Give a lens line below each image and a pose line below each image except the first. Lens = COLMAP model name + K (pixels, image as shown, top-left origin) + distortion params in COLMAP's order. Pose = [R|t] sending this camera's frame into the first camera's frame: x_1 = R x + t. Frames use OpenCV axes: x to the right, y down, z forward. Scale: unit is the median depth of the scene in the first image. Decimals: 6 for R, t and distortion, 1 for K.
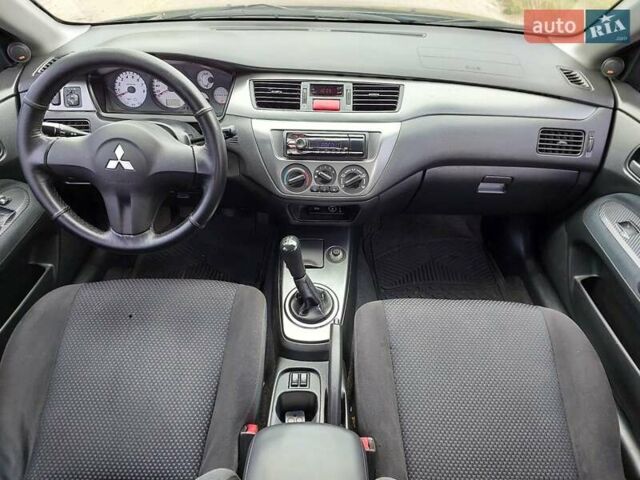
lens RADIAL K [[441.9, 0, 320.0], [0, 441.9, 240.0], [0, 0, 1]] dist [0.027927, -0.007479]
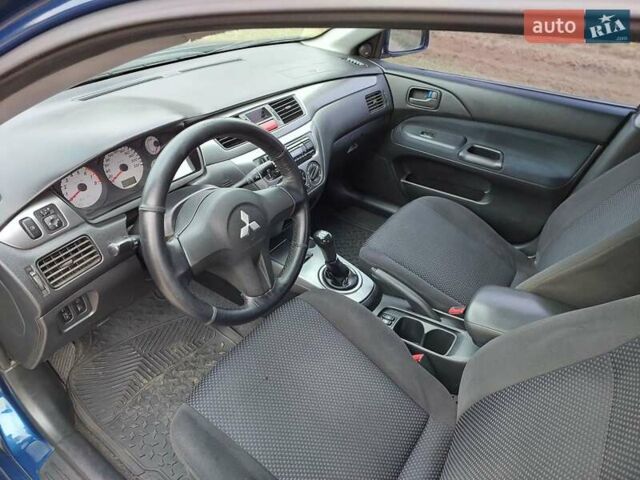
lens RADIAL K [[441.9, 0, 320.0], [0, 441.9, 240.0], [0, 0, 1]] dist [0.027927, -0.007479]
pose [[0.554298, -0.481998, 0.678551, -0.840064], [0.498301, 0.845180, 0.193306, -0.207241], [-0.666671, 0.230974, 0.708662, 0.149873]]
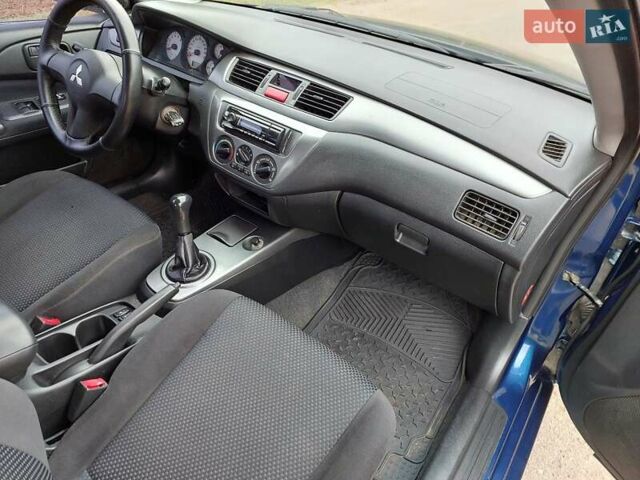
lens RADIAL K [[444.0, 0, 317.4], [0, 444.0, 240.9], [0, 0, 1]] dist [0.016438, -0.000485]
pose [[0.798341, 0.400630, -0.449607, 0.678171], [-0.435165, 0.899878, 0.029154, -0.072308], [0.416272, 0.172379, 0.892750, 0.183616]]
